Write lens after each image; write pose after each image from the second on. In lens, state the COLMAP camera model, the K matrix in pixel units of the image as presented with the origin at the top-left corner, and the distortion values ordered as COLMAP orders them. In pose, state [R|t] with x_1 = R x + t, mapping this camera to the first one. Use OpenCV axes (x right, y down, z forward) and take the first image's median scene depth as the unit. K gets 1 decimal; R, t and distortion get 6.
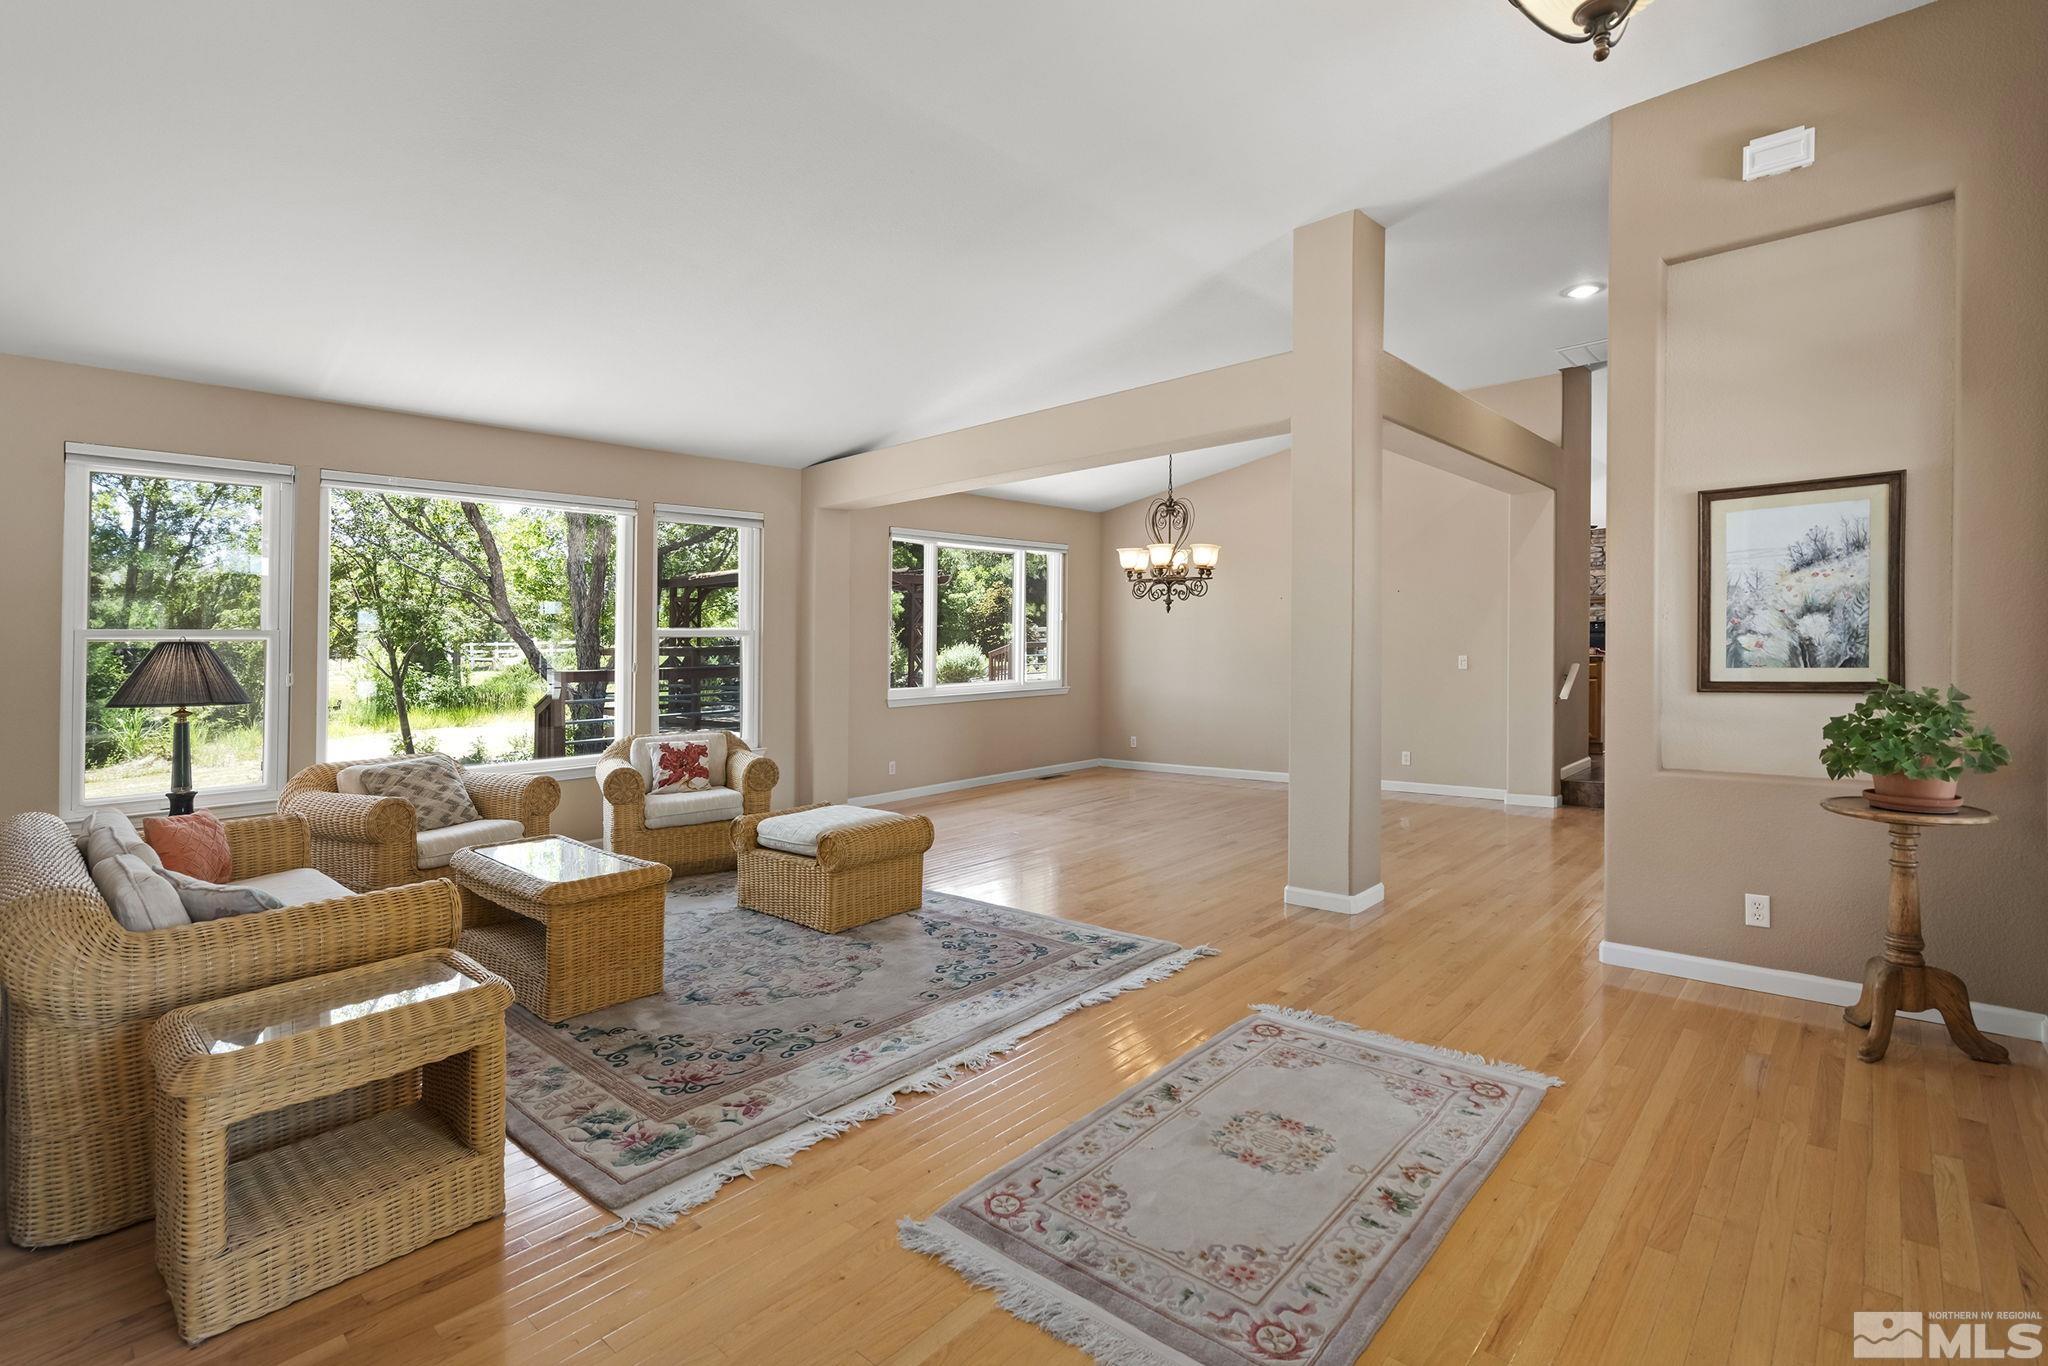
lens RADIAL K [[982.1, 0, 1036.3], [0, 982.1, 681.9], [0, 0, 1]] dist [-0.007826, 0.002069]
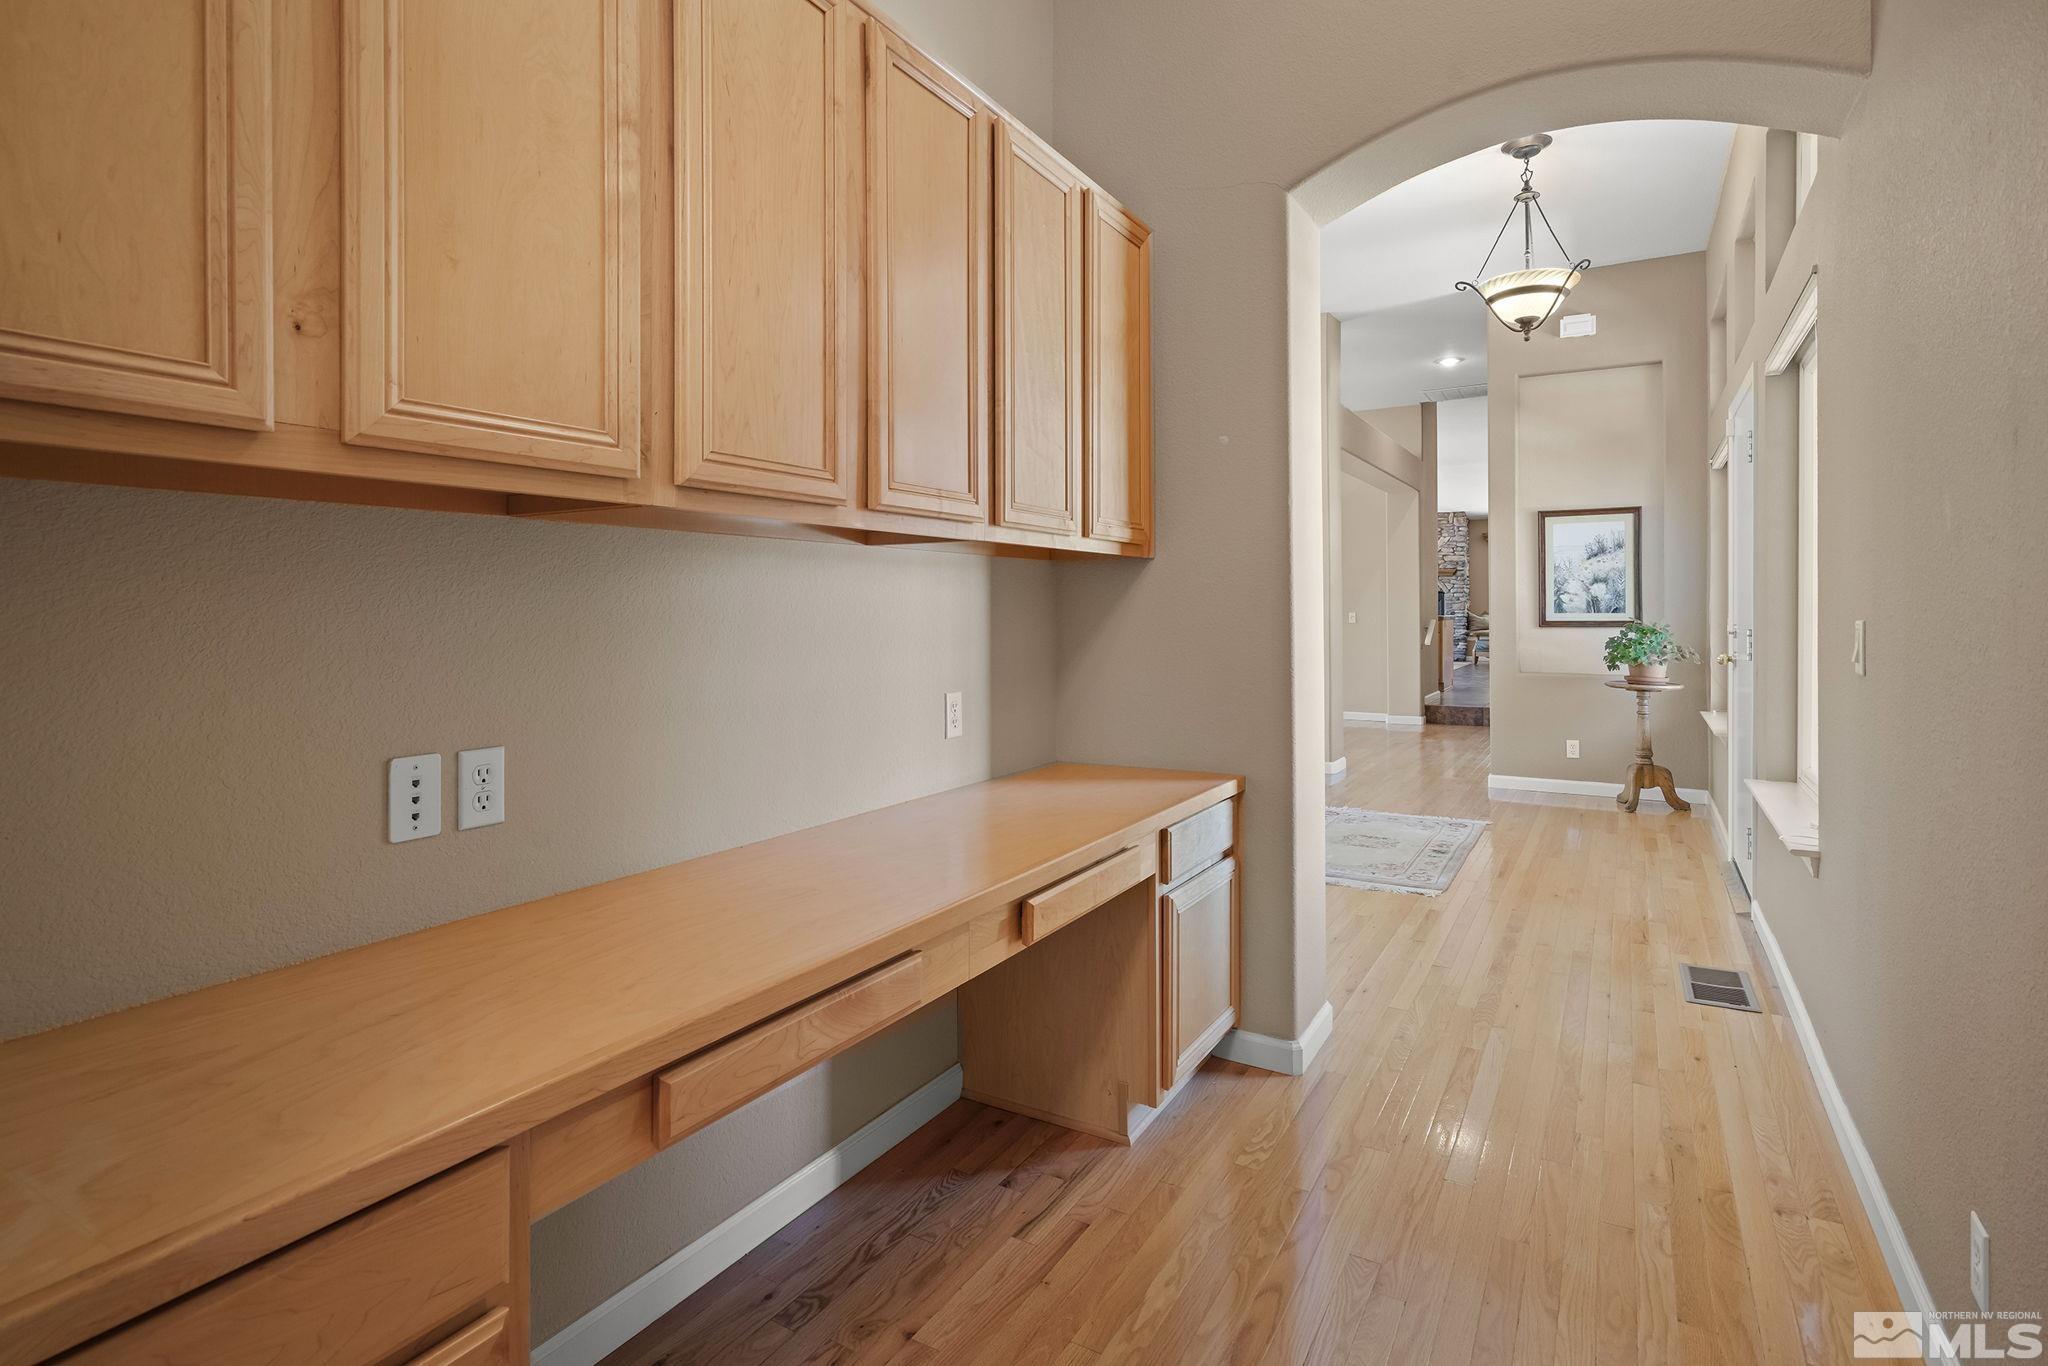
lens RADIAL K [[982.1, 0, 1085.0], [0, 982.1, 611.9], [0, 0, 1]] dist [-0.007826, 0.002069]
pose [[0.978165, 0.014211, 0.207344, -0.509419], [-0.007088, 0.999360, -0.035056, 0.053950], [-0.207710, 0.032821, 0.977640, -0.573642]]
